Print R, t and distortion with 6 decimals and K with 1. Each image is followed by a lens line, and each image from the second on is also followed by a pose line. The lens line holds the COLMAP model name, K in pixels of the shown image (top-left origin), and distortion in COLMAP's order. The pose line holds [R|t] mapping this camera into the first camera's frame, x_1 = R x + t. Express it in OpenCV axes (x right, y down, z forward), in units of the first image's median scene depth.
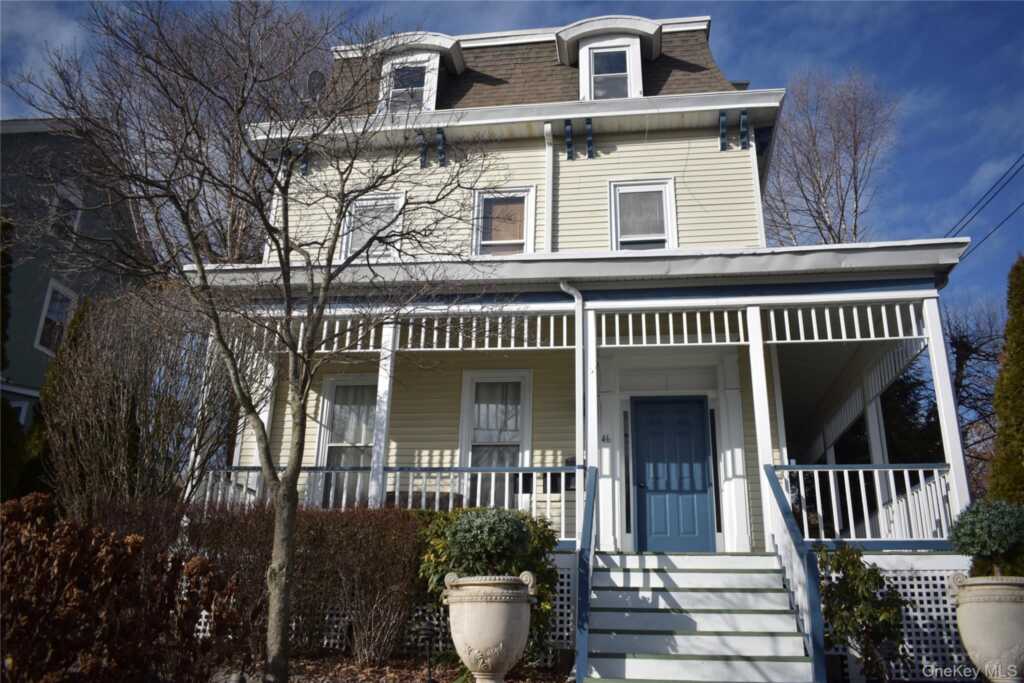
lens RADIAL K [[820.5, 0, 512.0], [0, 820.5, 341.5], [0, 0, 1]] dist [-0.113332, -0.001341]
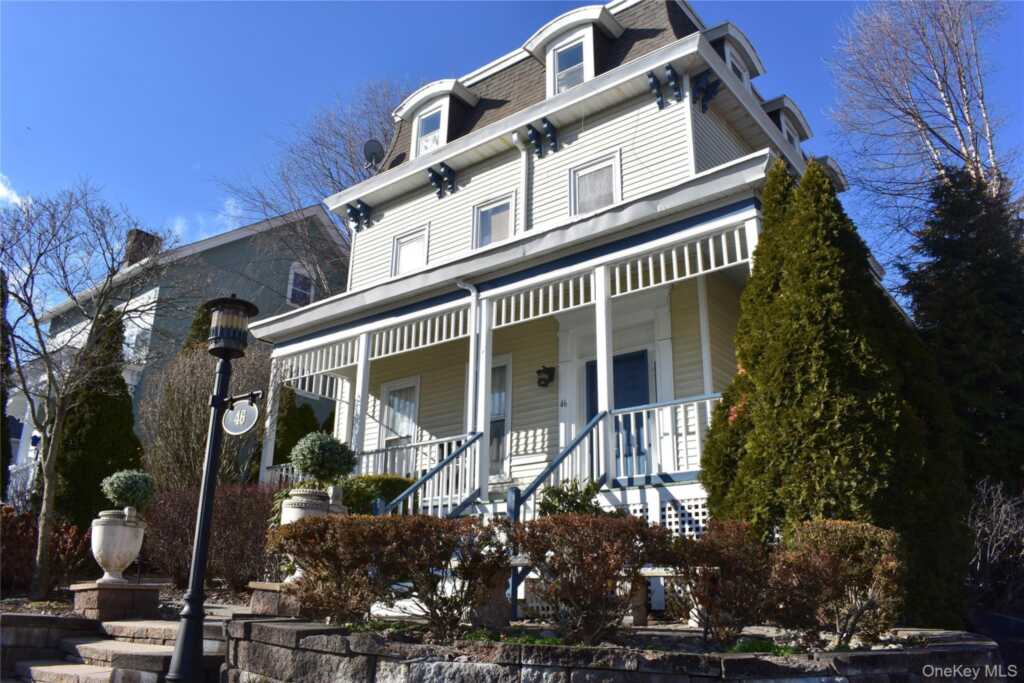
lens RADIAL K [[820.5, 0, 512.0], [0, 820.5, 341.5], [0, 0, 1]] dist [-0.113332, -0.001341]
pose [[0.864970, -0.178902, -0.468852, 0.528272], [0.185486, 0.982108, -0.032550, 0.052420], [0.466286, -0.058811, 0.882677, -0.014933]]
